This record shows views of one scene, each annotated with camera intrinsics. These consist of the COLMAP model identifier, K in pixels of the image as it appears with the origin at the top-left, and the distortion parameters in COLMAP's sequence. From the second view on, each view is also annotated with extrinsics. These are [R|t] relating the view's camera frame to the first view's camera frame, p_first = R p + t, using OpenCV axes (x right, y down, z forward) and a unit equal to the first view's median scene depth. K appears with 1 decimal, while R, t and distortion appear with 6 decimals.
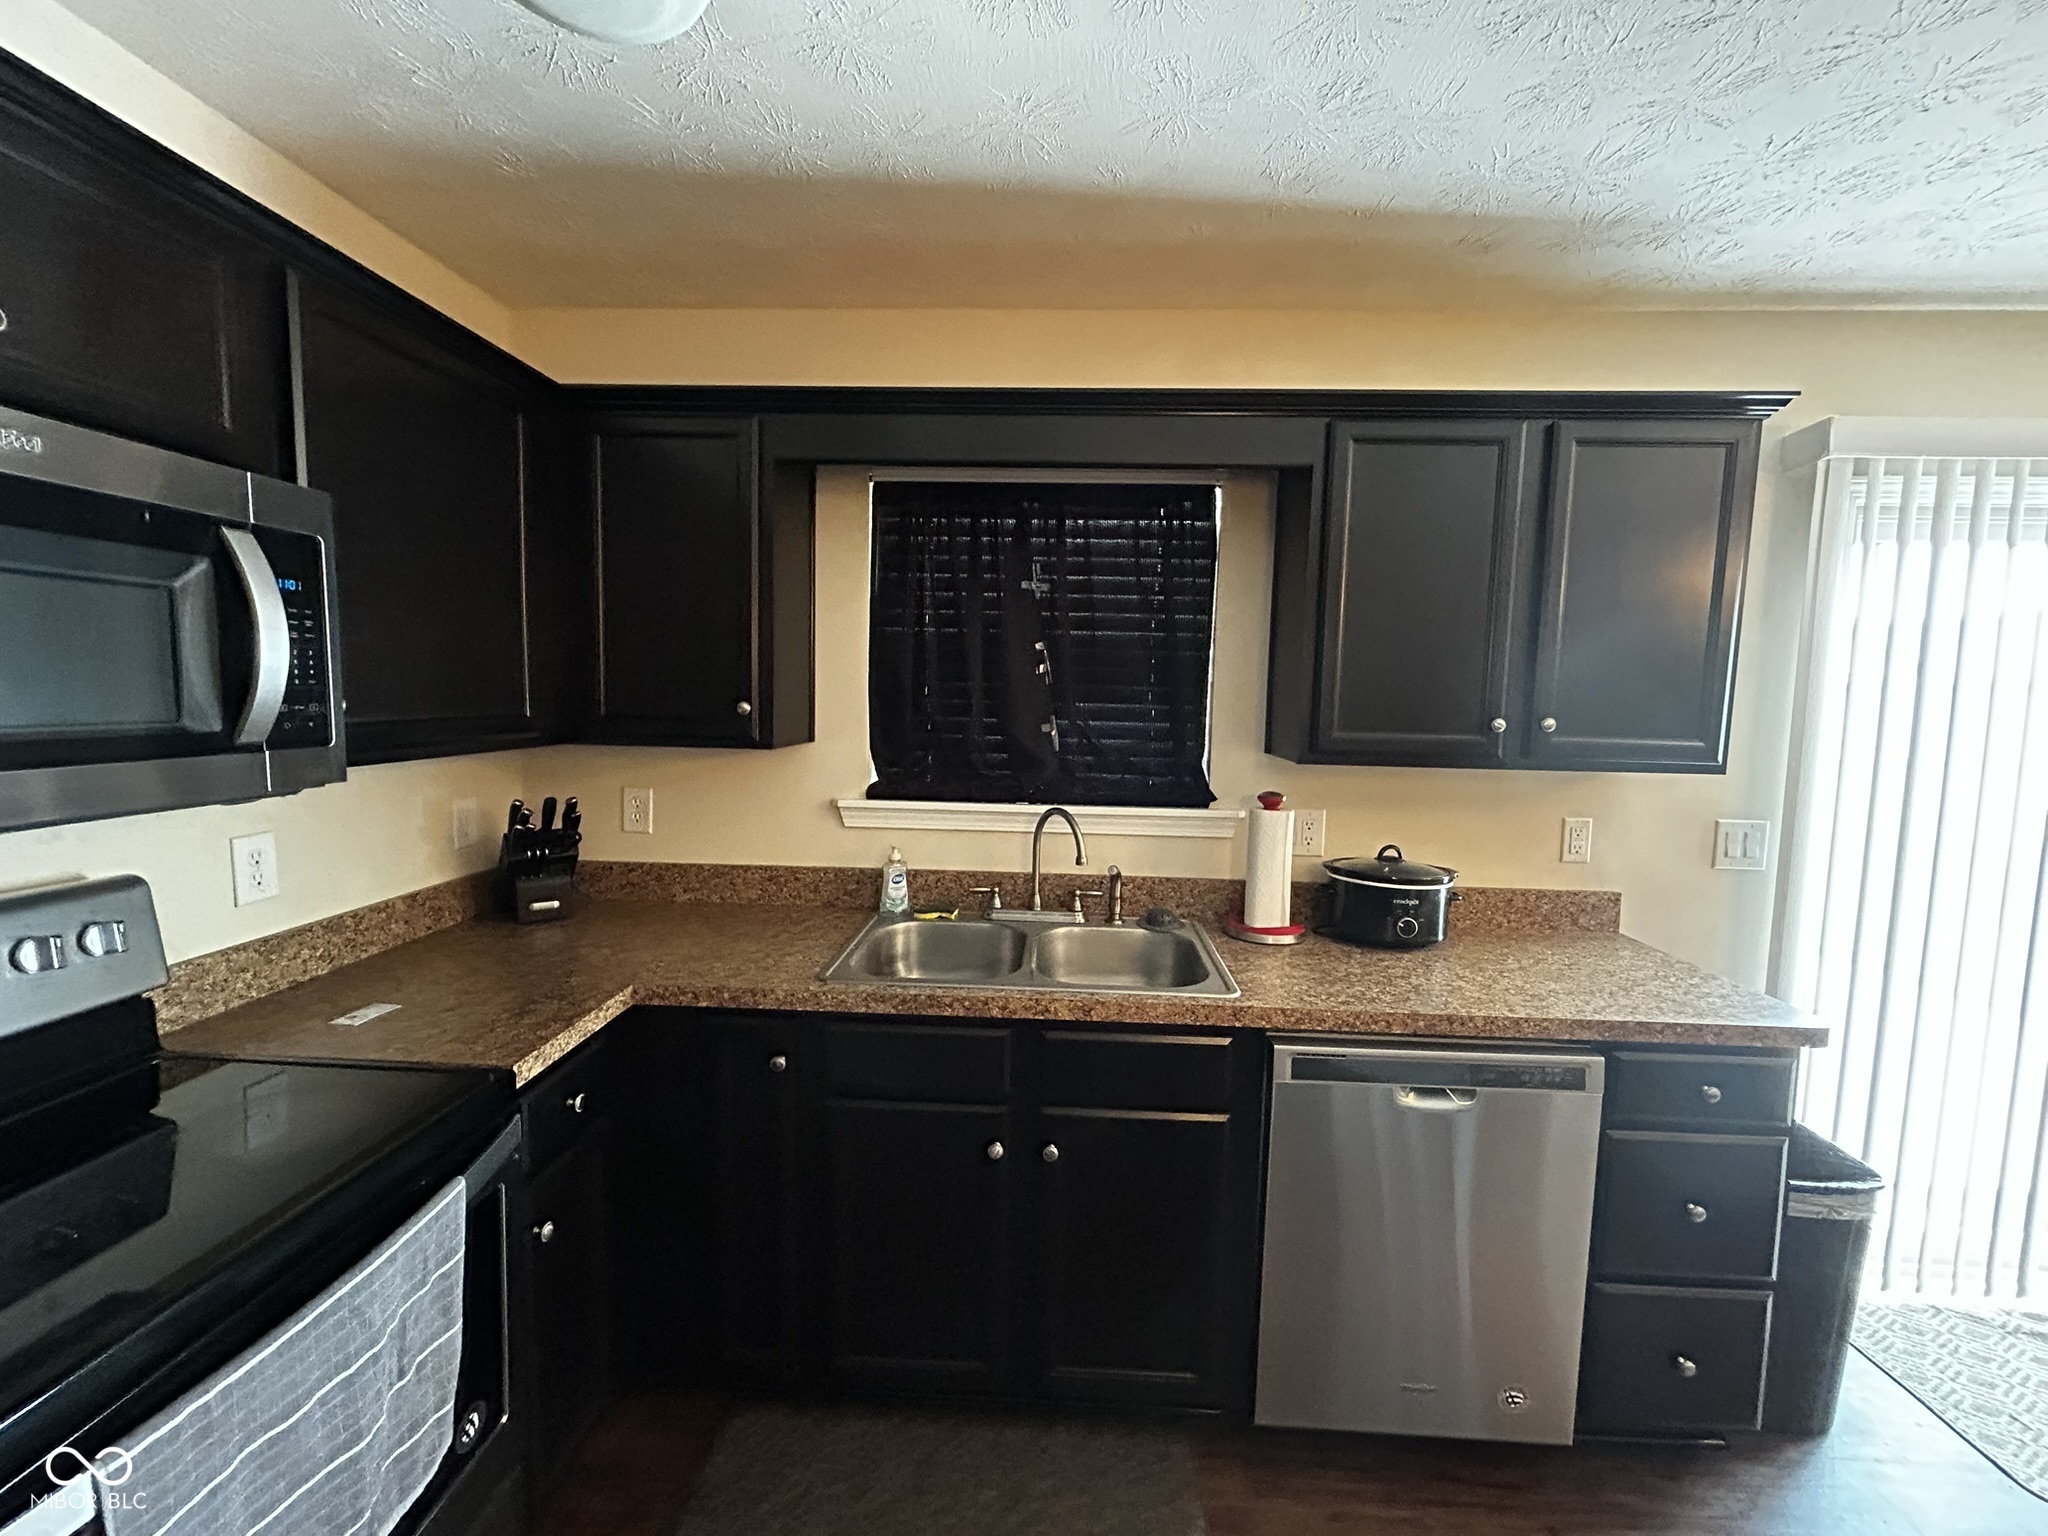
lens RADIAL K [[838.4, 0, 1024.0], [0, 838.4, 768.0], [0, 0, 1]] dist [0.004291, 0.000505]
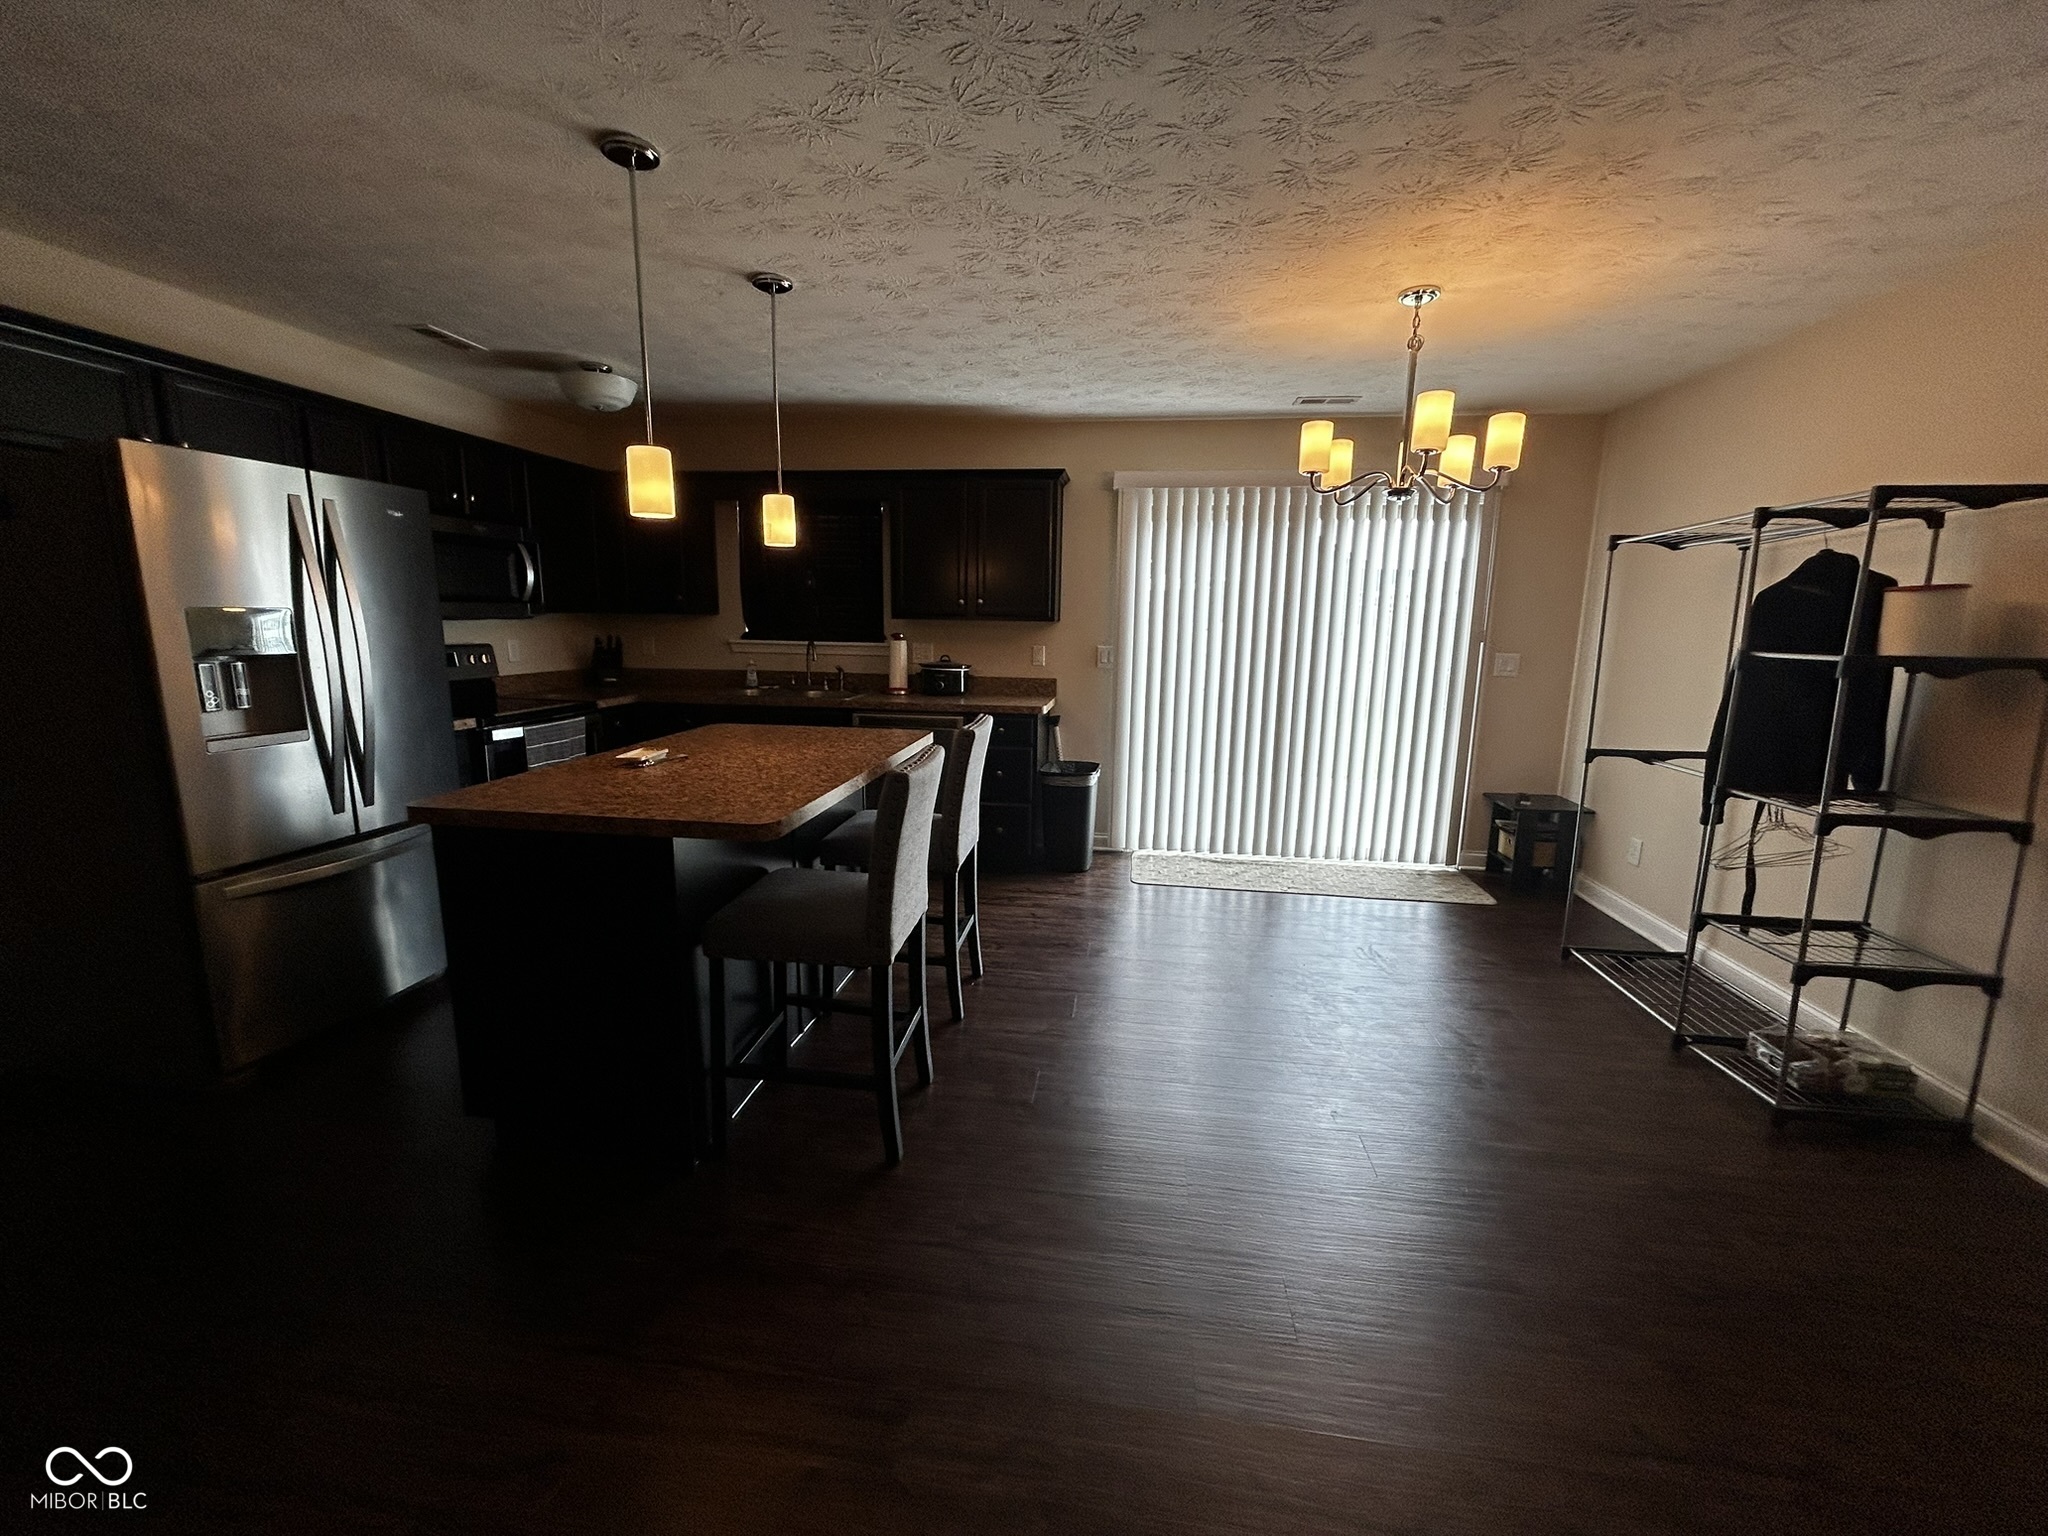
lens RADIAL K [[831.4, 0, 1024.0], [0, 831.4, 768.0], [0, 0, 1]] dist [-0.001815, -0.000281]
pose [[0.996921, 0.011998, -0.077486, 0.896532], [-0.005053, 0.996001, 0.089204, 0.209110], [0.078246, -0.088538, 0.992995, -1.452434]]
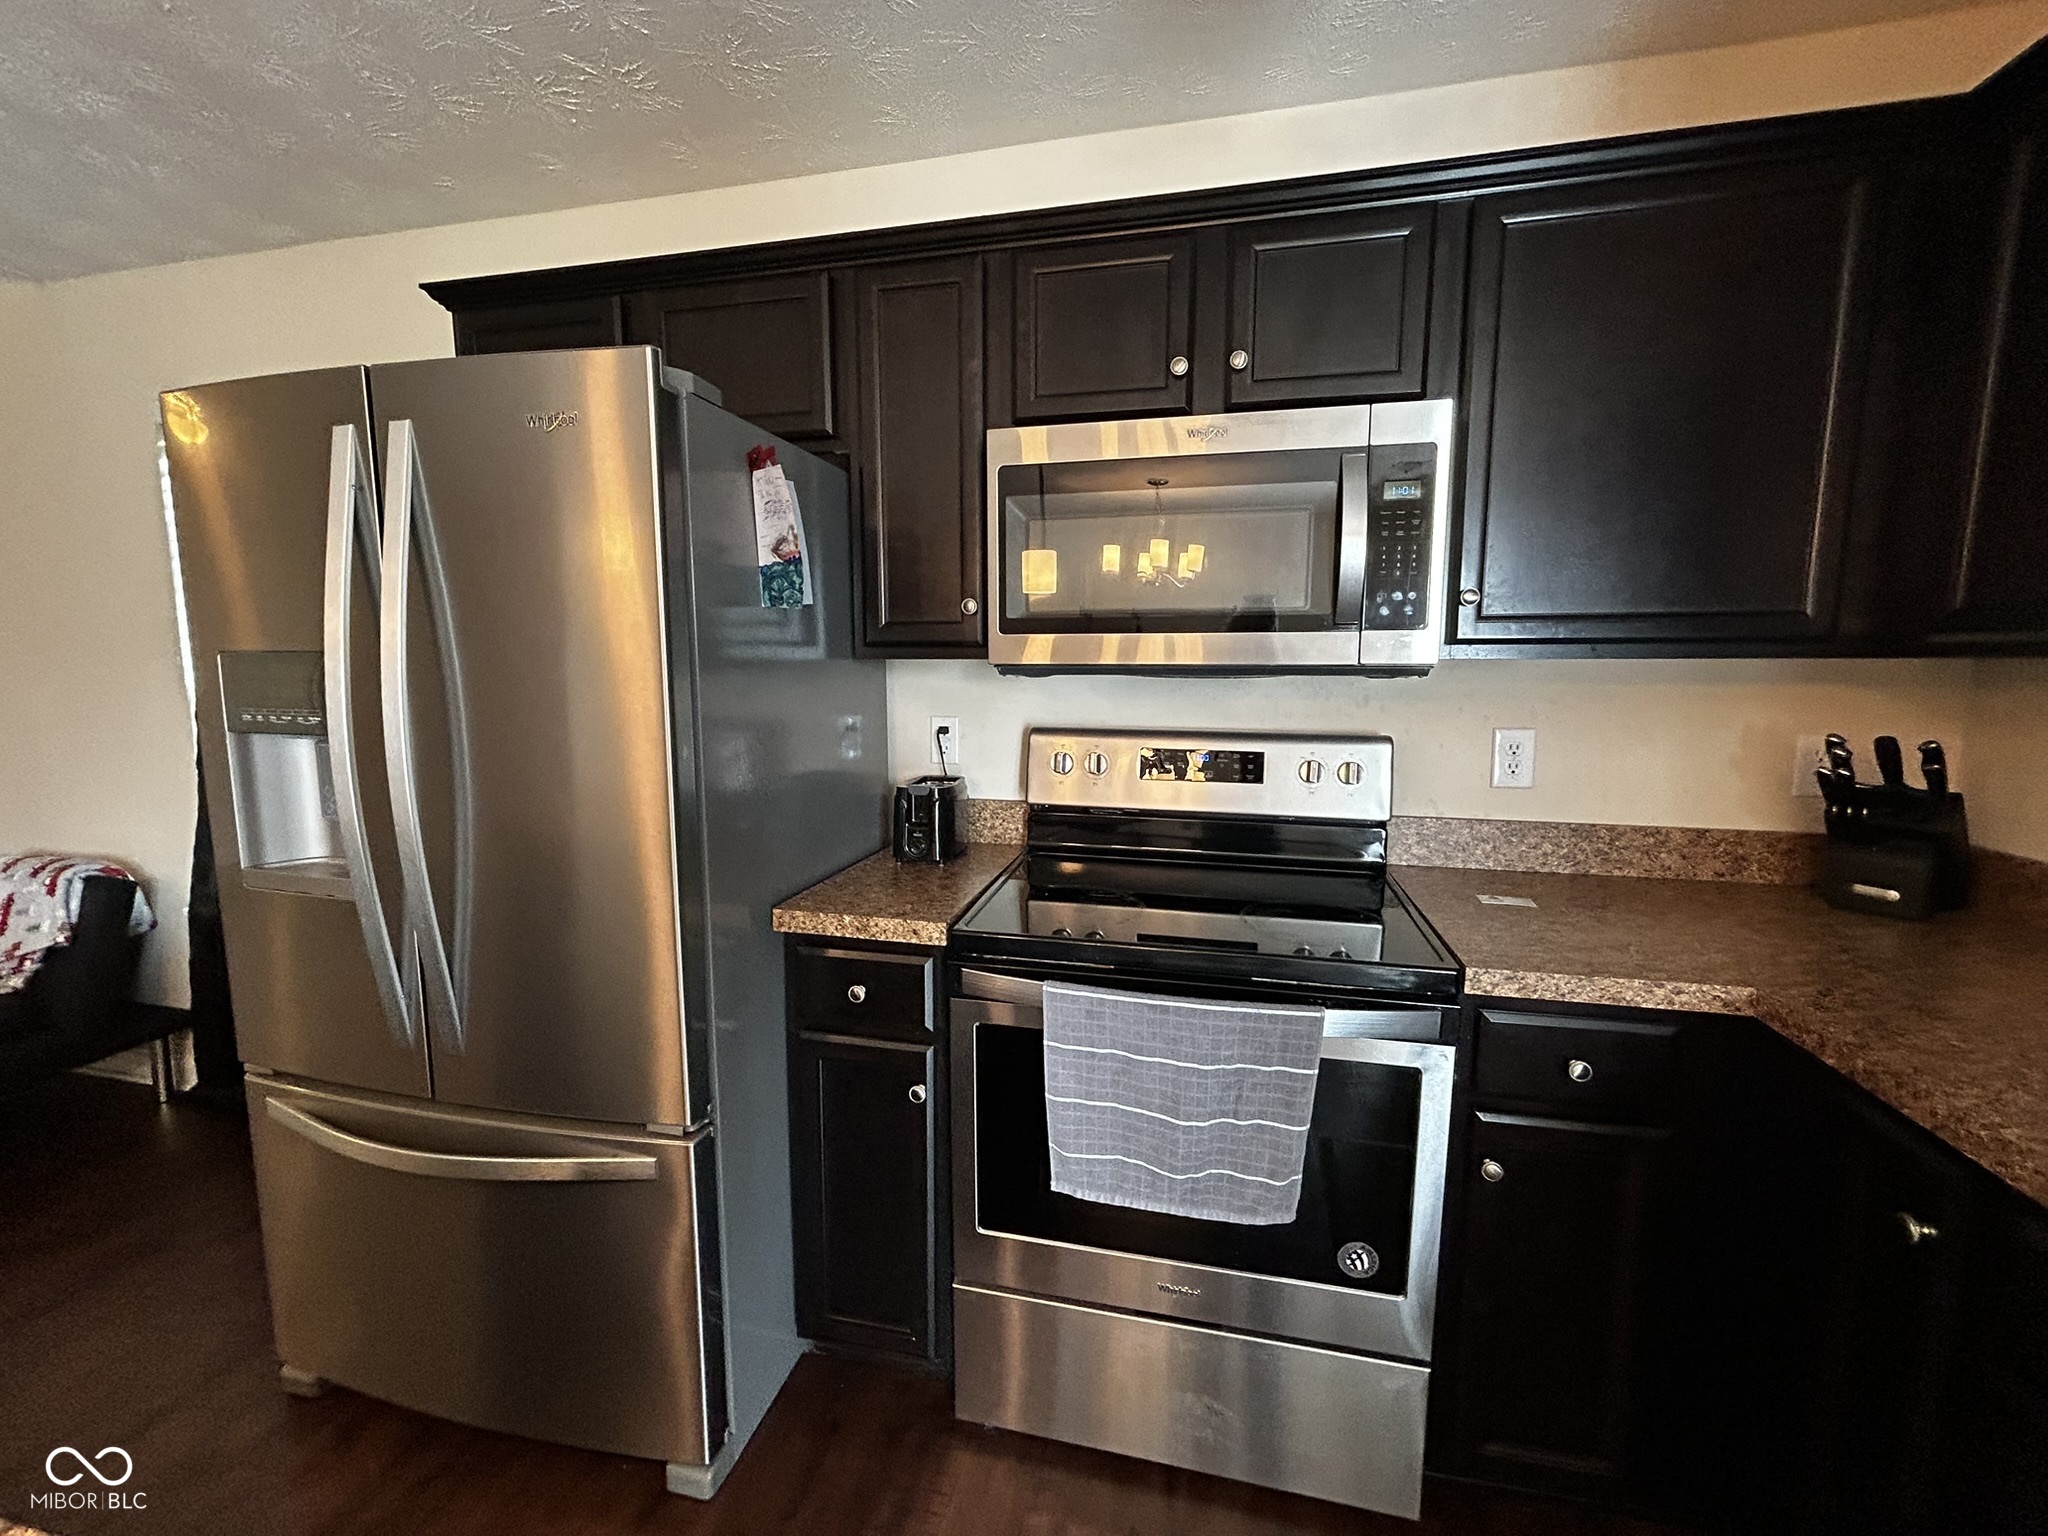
lens RADIAL K [[818.4, 0, 1031.7], [0, 818.4, 763.6], [0, 0, 1]] dist [-0.000581, -0.000591]
pose [[-0.166589, 0.099060, -0.981038, 0.227078], [-0.094001, 0.988814, 0.115808, 0.046183], [0.981535, 0.111511, -0.155414, 0.420940]]
